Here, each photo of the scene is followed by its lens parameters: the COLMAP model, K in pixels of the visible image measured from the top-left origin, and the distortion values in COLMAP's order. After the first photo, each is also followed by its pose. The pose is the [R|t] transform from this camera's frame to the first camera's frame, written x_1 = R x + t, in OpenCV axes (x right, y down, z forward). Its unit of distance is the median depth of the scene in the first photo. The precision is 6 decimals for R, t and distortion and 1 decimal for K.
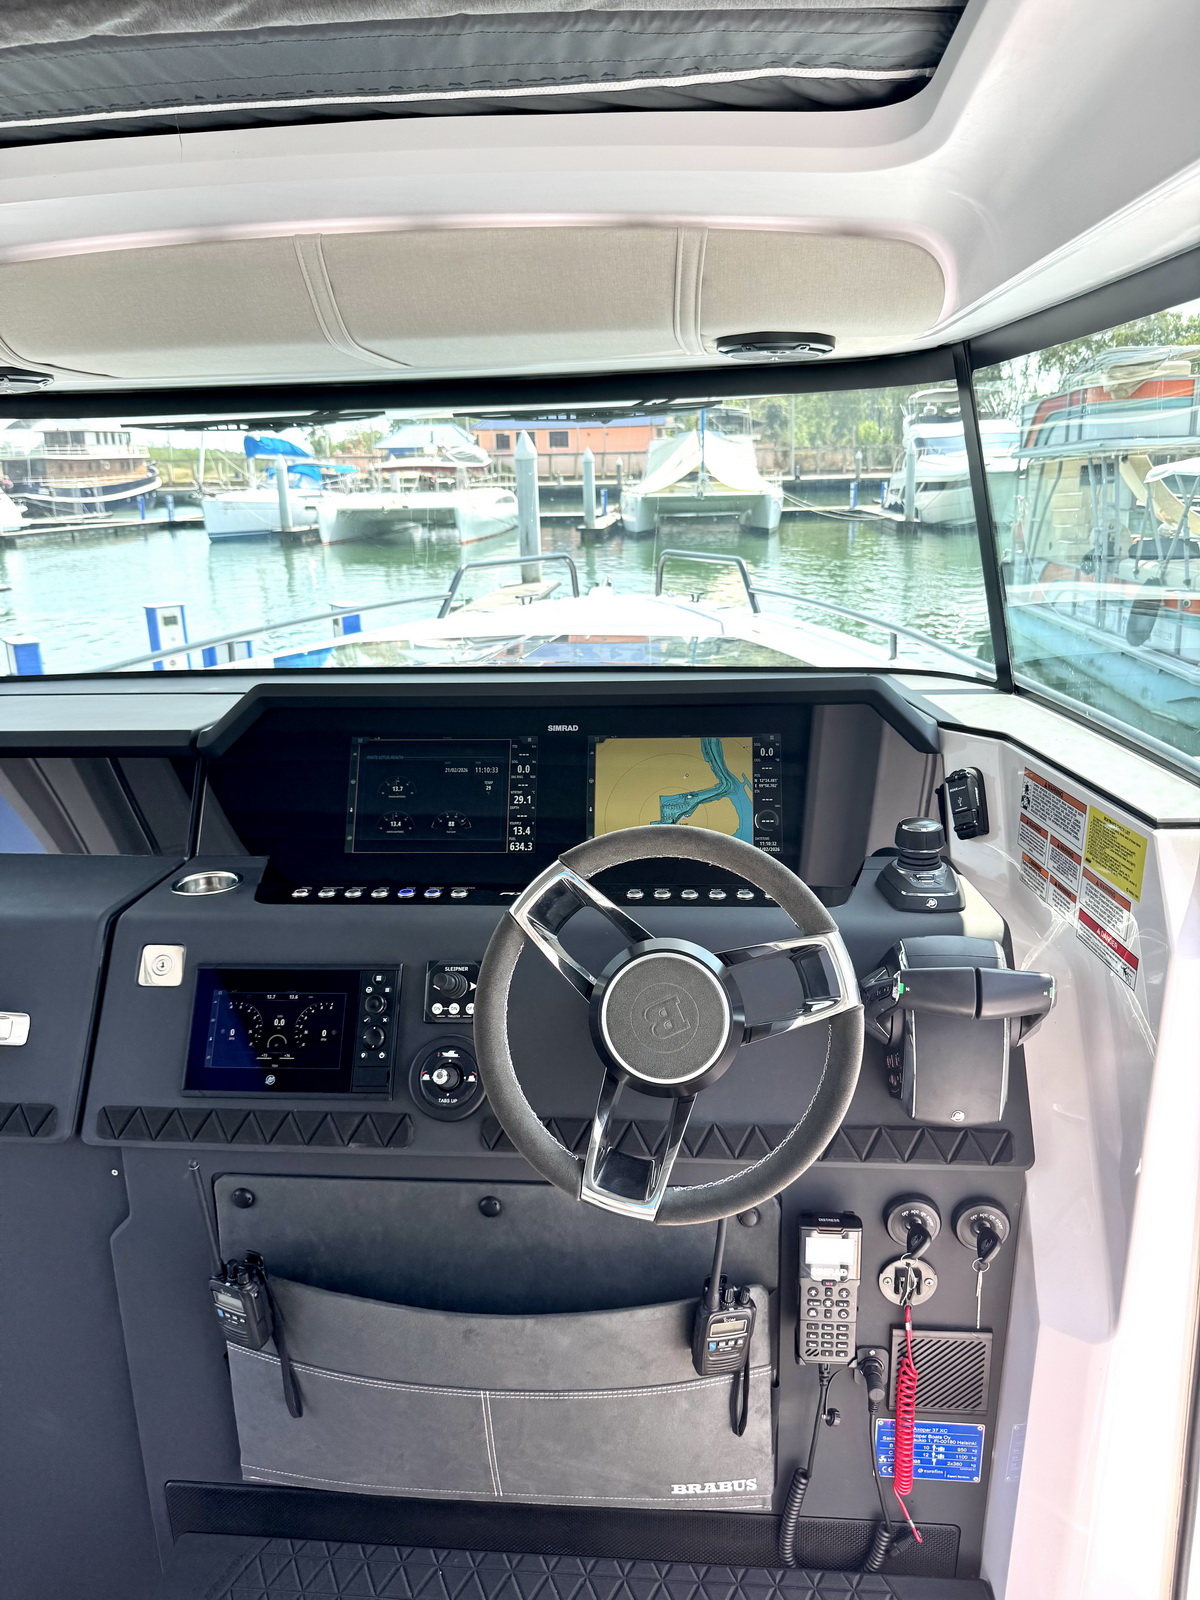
lens RADIAL K [[1133.0, 0, 598.1], [0, 1133.0, 792.4], [0, 0, 1]] dist [0.147304, -0.309222]
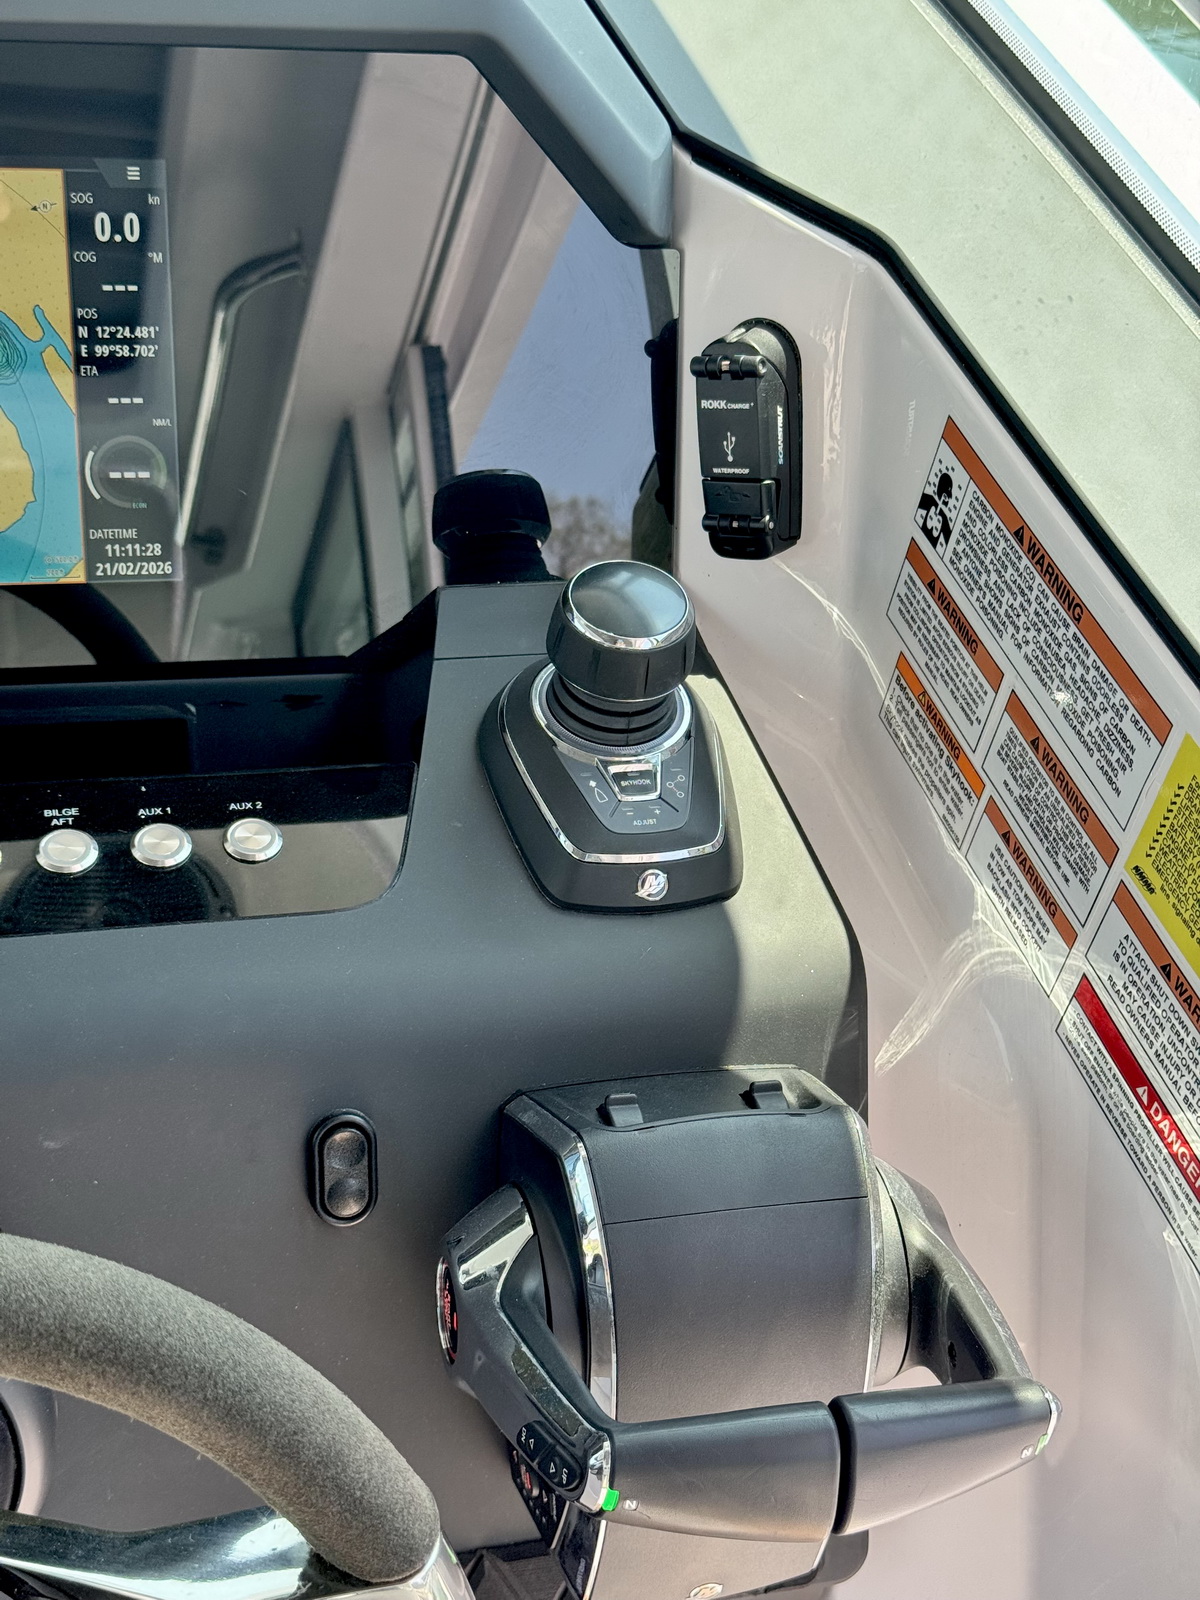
lens RADIAL K [[2264.5, 0, 600.6], [0, 2264.5, 791.3], [0, 0, 1]] dist [0.174717, -0.366107]
pose [[0.938097, -0.100646, 0.331429, 0.066548], [-0.077070, 0.872216, 0.483011, -0.235359], [-0.337691, -0.478654, 0.810466, 0.493723]]
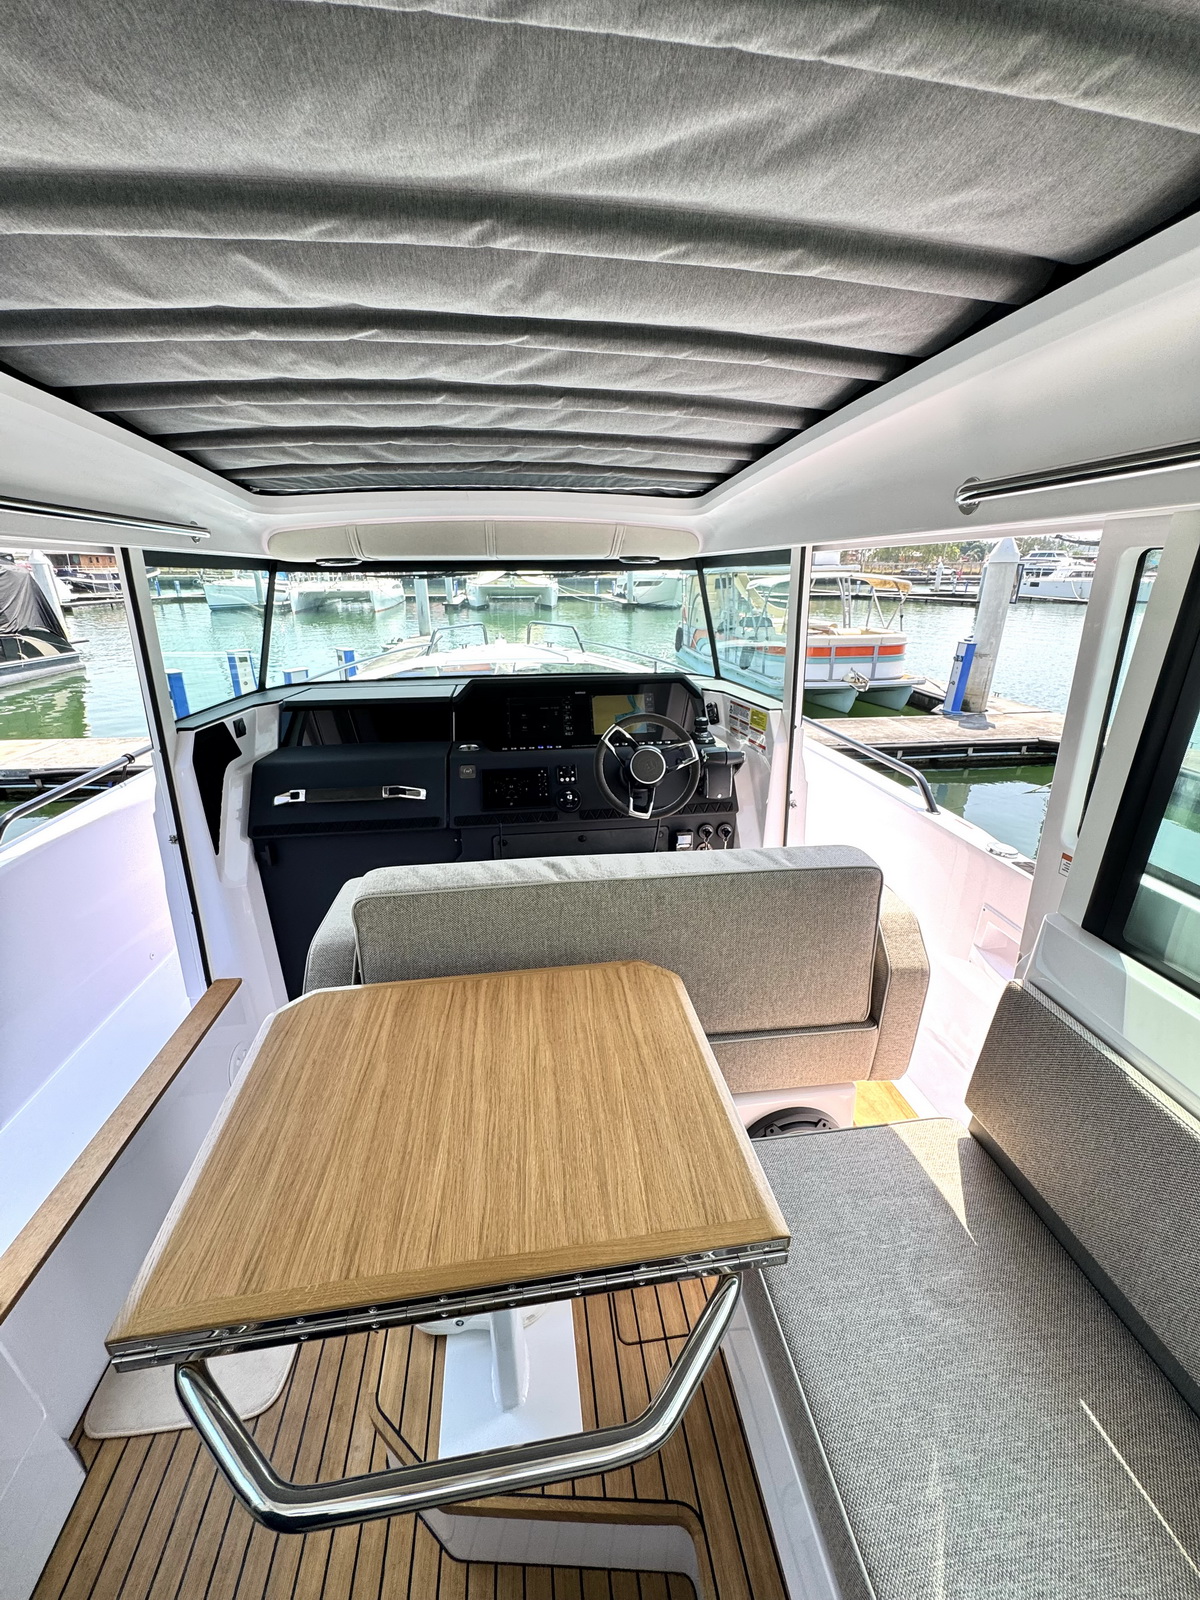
lens RADIAL K [[638.3, 0, 603.7], [0, 638.3, 797.3], [0, 0, 1]] dist [-0.003442, -0.000054]
pose [[0.974539, -0.052735, 0.217927, -0.409761], [0.038132, 0.996770, 0.070683, 0.116132], [-0.220951, -0.060574, 0.973402, -0.741428]]
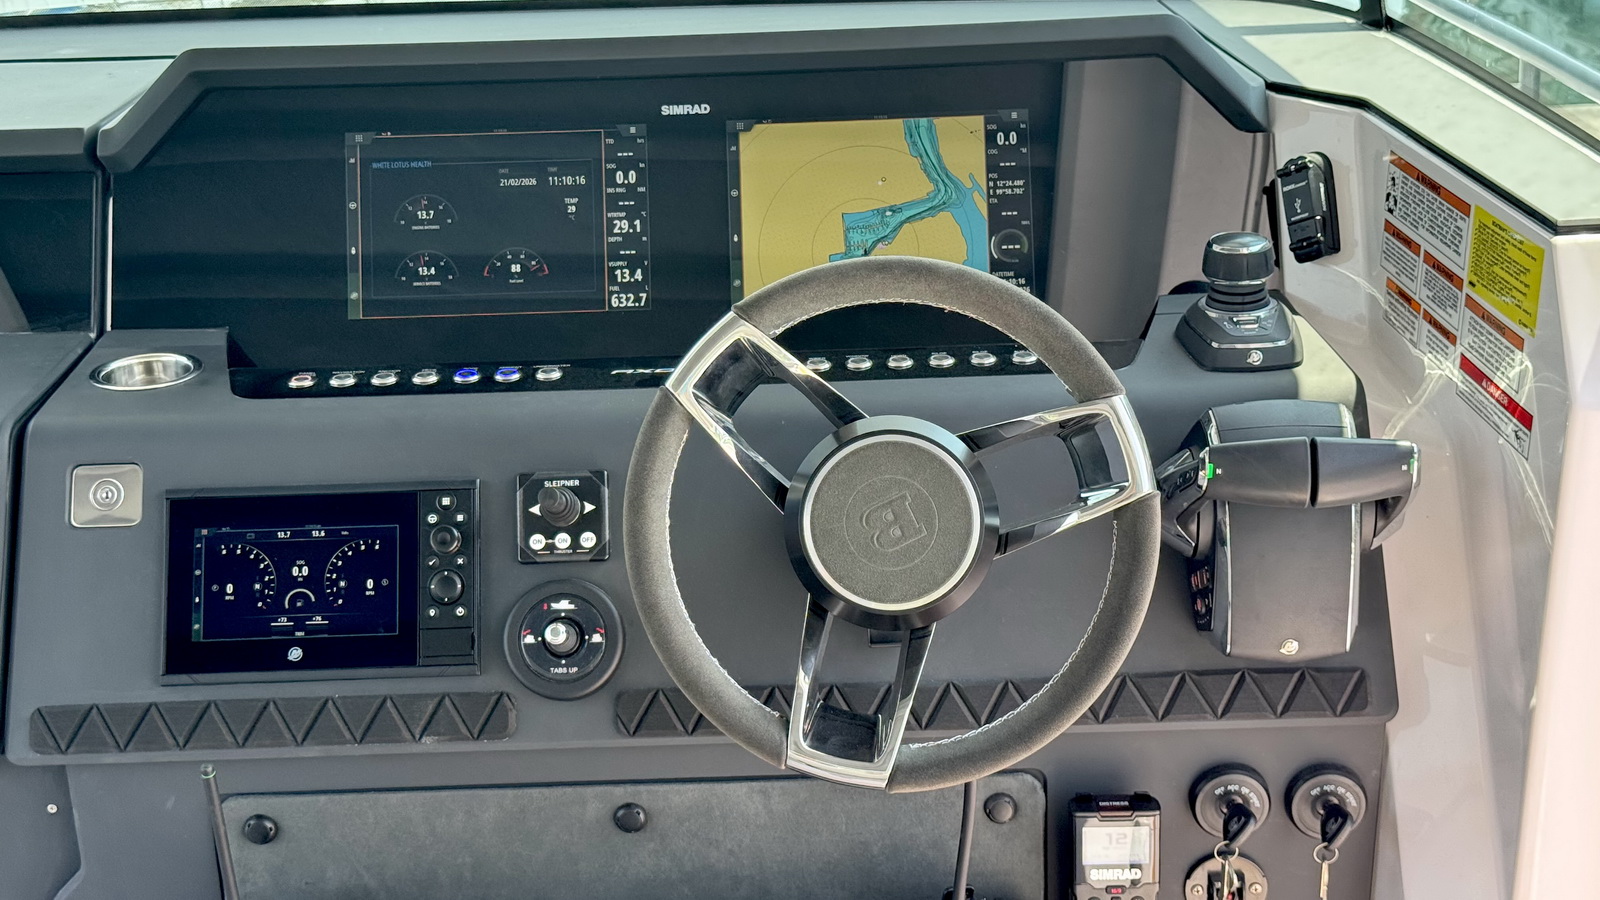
lens RADIAL K [[2252.3, 0, 800.0], [0, 2252.3, 450.0], [0, 0, 1]] dist [0.150530, -0.004026]
pose [[0.996471, -0.040705, 0.073411, -0.080719], [0.032370, 0.993254, 0.111345, -0.007992], [-0.077448, -0.108576, 0.991067, -0.325057]]
